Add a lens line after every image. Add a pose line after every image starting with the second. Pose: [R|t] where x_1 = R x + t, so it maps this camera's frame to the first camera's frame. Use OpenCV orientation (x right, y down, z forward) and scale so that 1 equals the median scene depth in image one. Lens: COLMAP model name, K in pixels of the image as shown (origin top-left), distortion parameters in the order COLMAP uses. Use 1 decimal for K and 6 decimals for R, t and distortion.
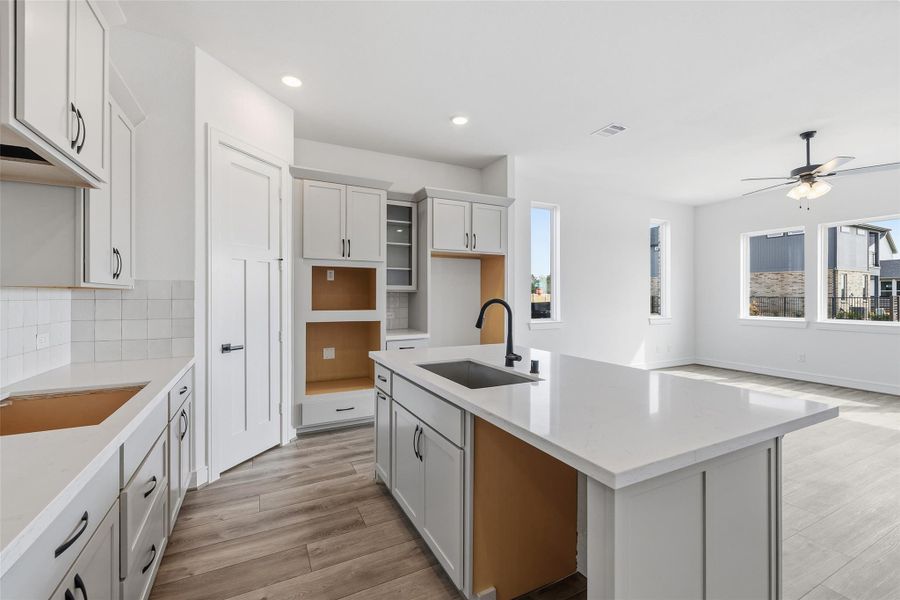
lens RADIAL K [[381.6, 0, 447.4], [0, 381.6, 296.0], [0, 0, 1]] dist [0.004054, 0.000285]
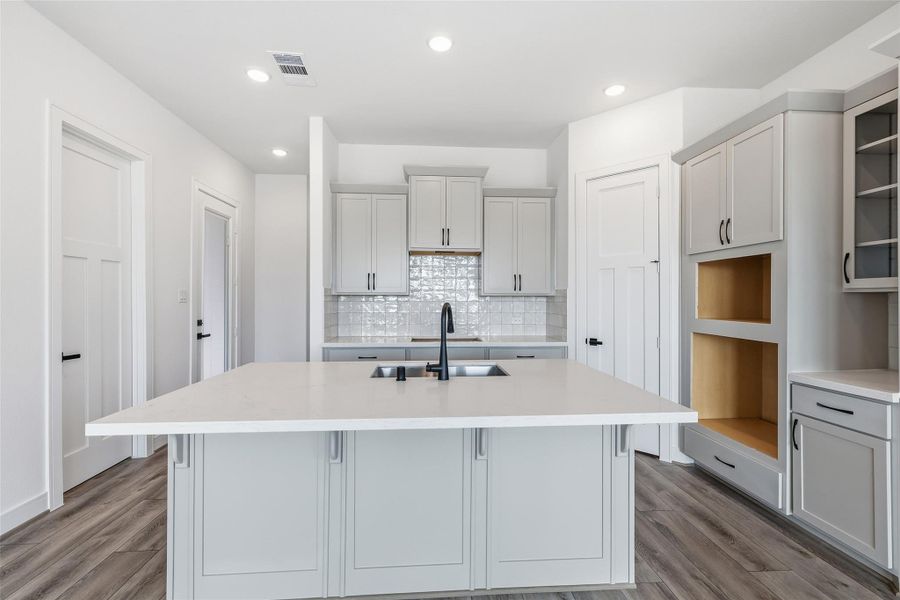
lens RADIAL K [[381.6, 0, 451.1], [0, 381.6, 298.6], [0, 0, 1]] dist [0.004054, 0.000285]
pose [[-0.386978, -0.004123, -0.922080, 0.601396], [-0.003214, 0.999990, -0.003122, 0.000858], [0.922083, 0.001755, -0.386987, 0.846145]]
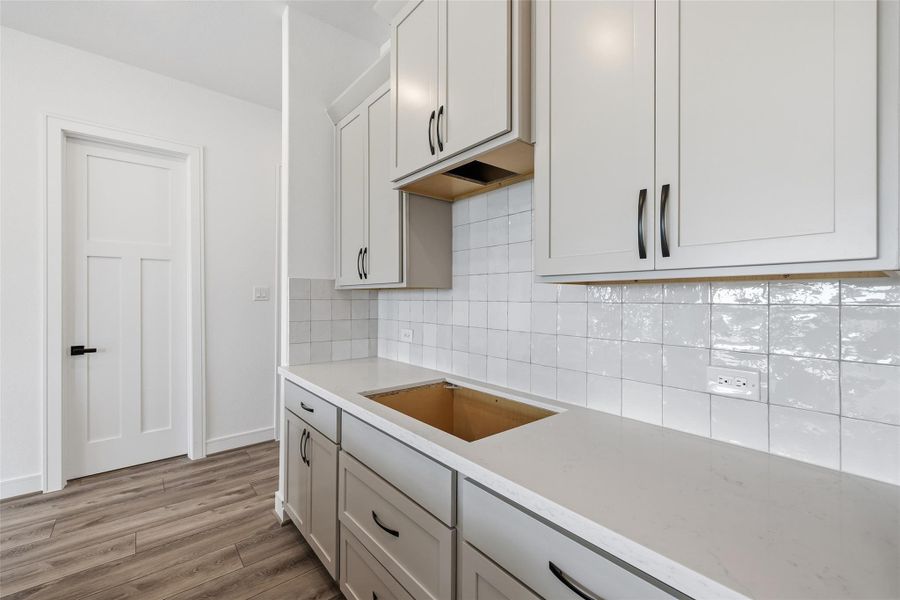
lens RADIAL K [[381.6, 0, 447.5], [0, 381.6, 298.1], [0, 0, 1]] dist [0.004054, 0.000285]
pose [[-0.976235, -0.002485, -0.216702, -0.318876], [-0.003208, 0.999990, 0.002983, -0.000002], [0.216692, 0.003608, -0.976233, 0.813979]]
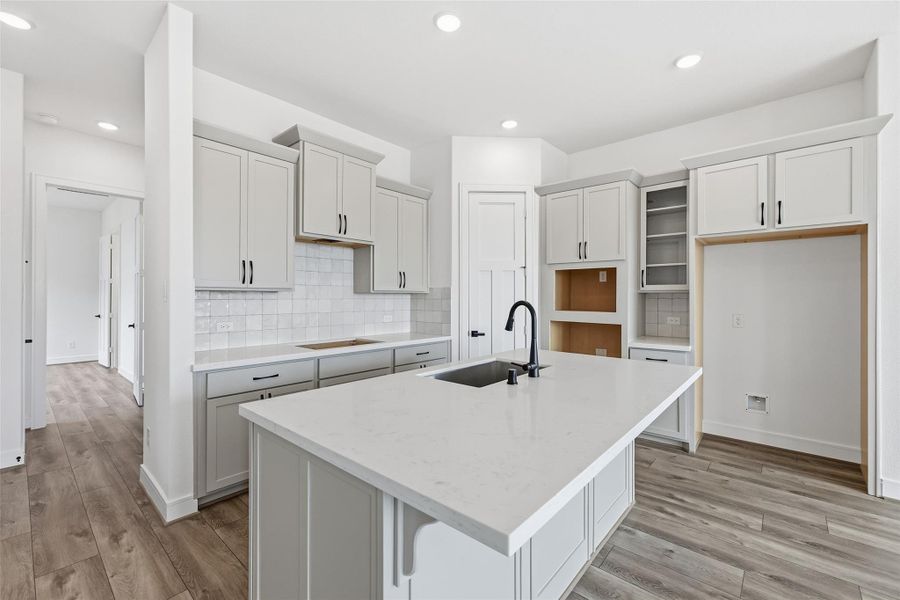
lens RADIAL K [[381.6, 0, 451.8], [0, 381.6, 296.0], [0, 0, 1]] dist [0.004054, 0.000285]
pose [[0.375753, -0.001870, -0.926718, 0.571854], [-0.001570, 0.999995, -0.002654, -0.000290], [0.926719, 0.002453, 0.375748, 0.308025]]
